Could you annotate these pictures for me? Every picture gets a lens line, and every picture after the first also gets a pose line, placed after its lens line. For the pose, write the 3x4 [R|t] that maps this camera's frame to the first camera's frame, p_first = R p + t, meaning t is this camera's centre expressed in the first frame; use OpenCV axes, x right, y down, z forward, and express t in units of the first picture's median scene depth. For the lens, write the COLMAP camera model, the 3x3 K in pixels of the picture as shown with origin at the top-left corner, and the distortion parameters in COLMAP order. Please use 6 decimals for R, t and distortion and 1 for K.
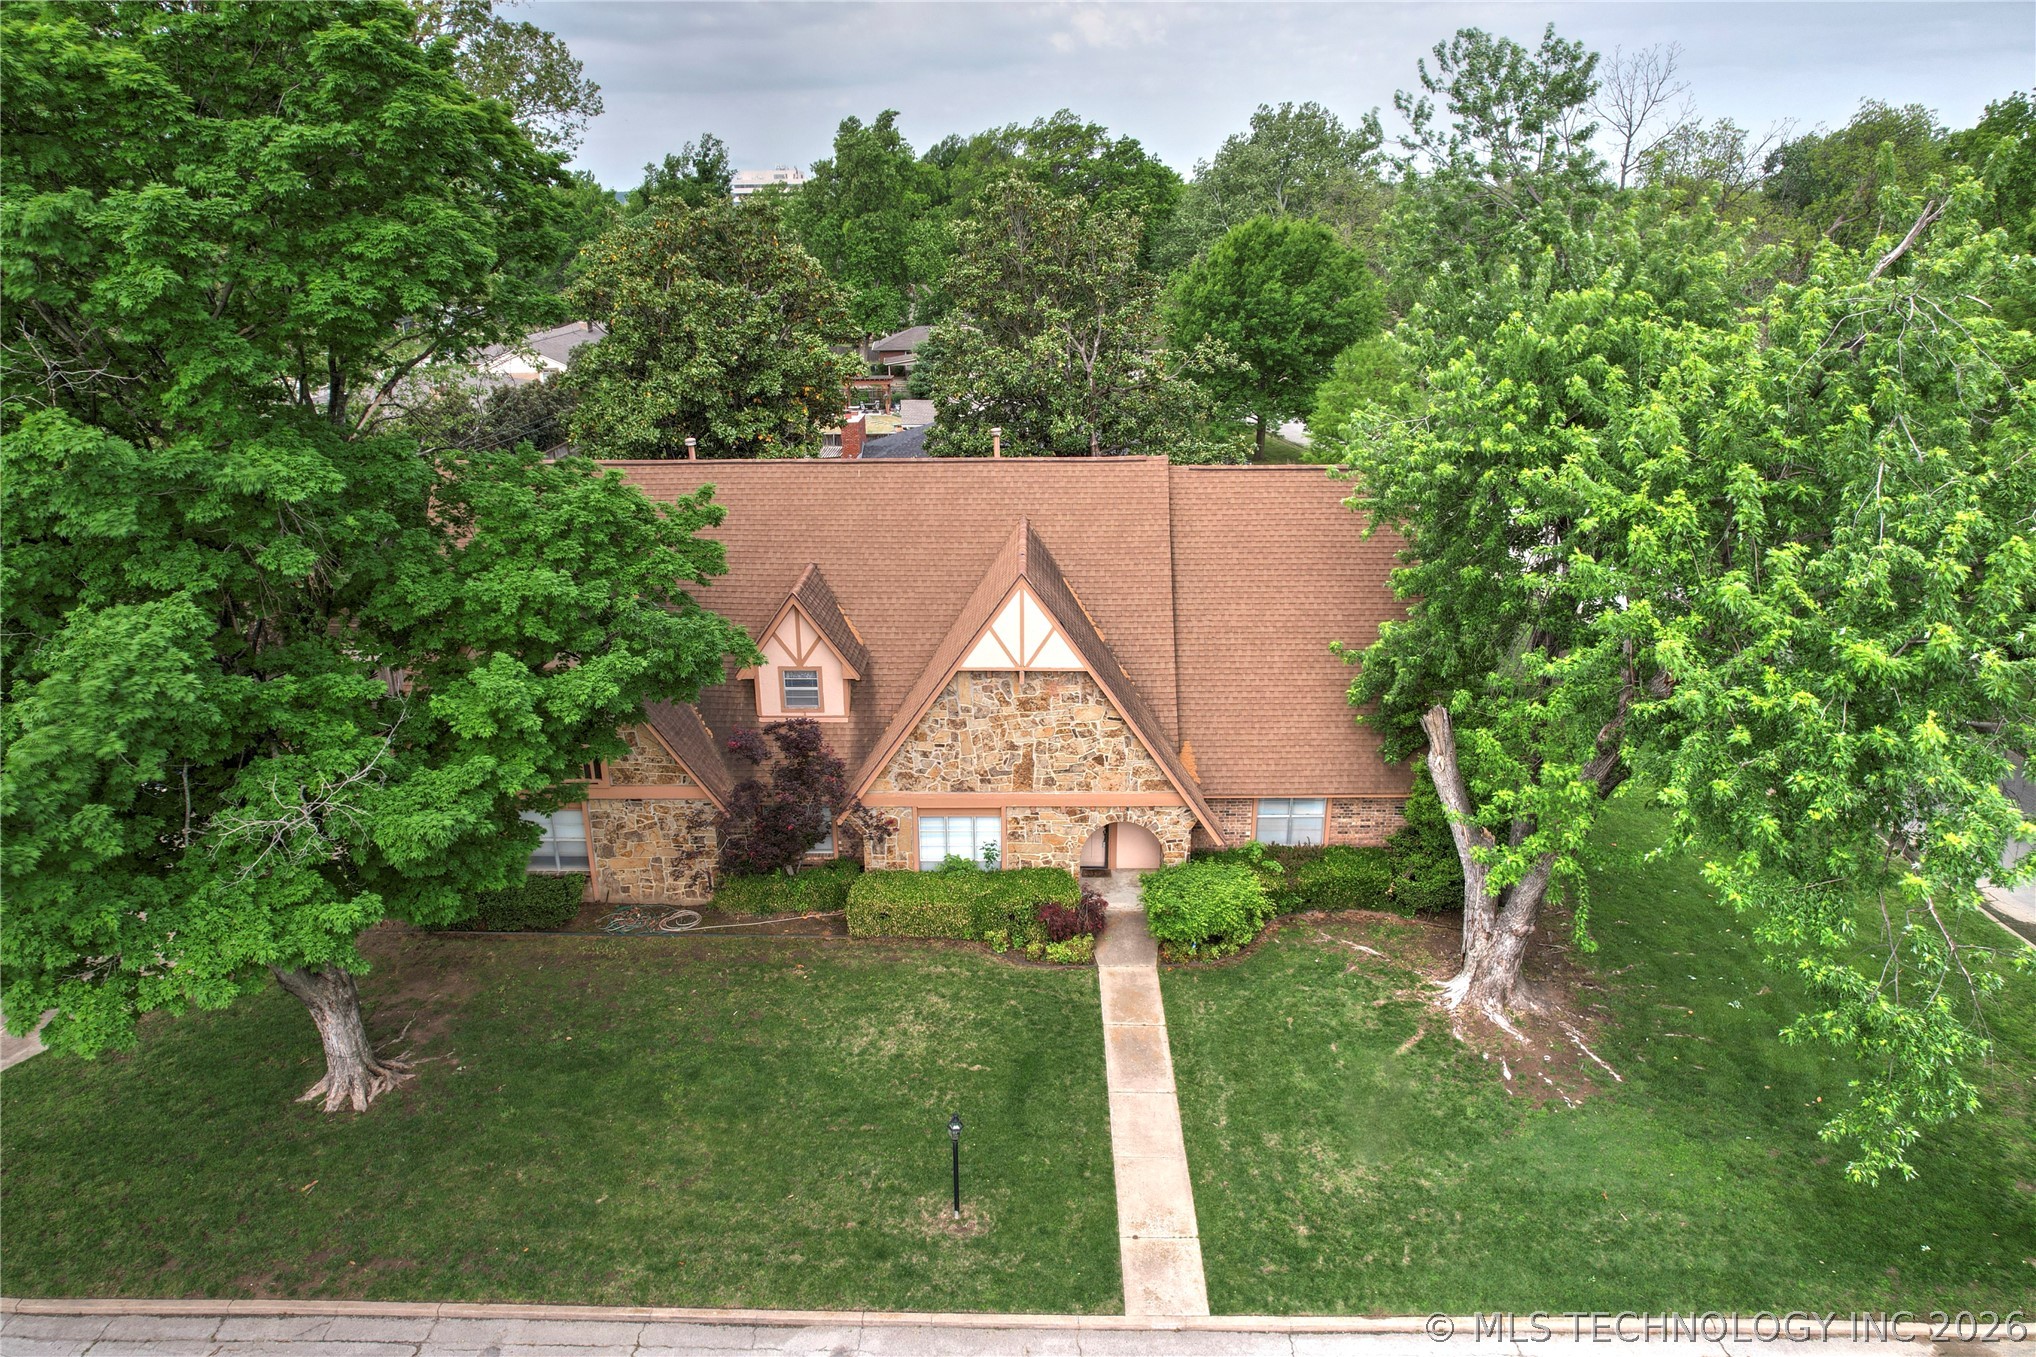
lens RADIAL K [[1326.7, 0, 1018.0], [0, 1326.7, 678.5], [0, 0, 1]] dist [-0.002749, -0.000972]
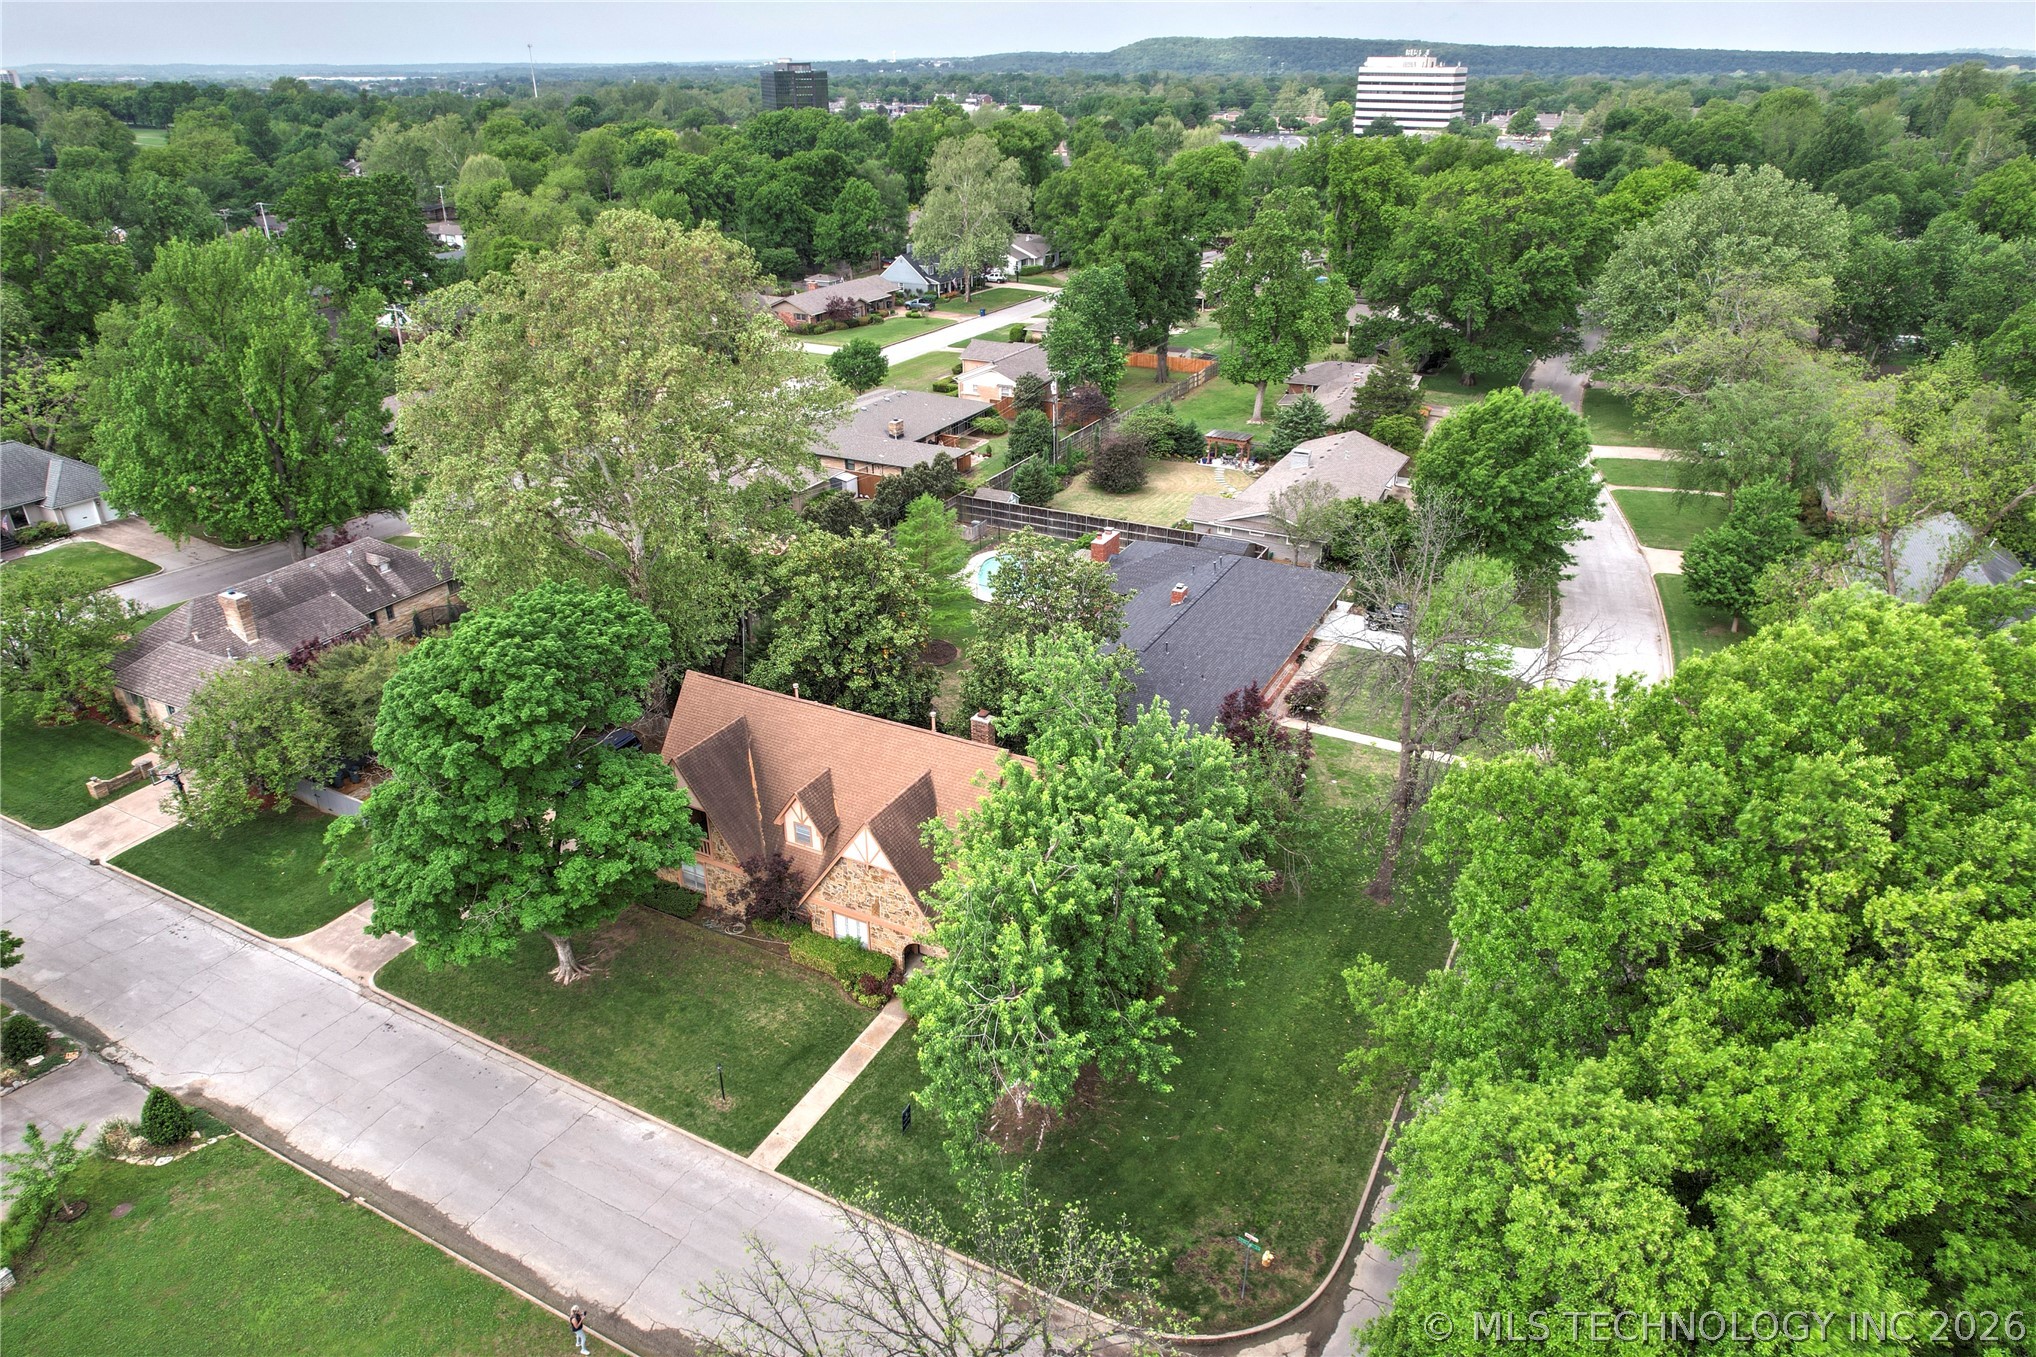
lens RADIAL K [[1326.7, 0, 1018.0], [0, 1326.7, 678.5], [0, 0, 1]] dist [-0.002749, -0.000972]
pose [[0.887794, 0.199979, -0.414524, 1.190718], [-0.153241, 0.977717, 0.143481, -0.732995], [0.433981, -0.063859, 0.898656, -0.851757]]
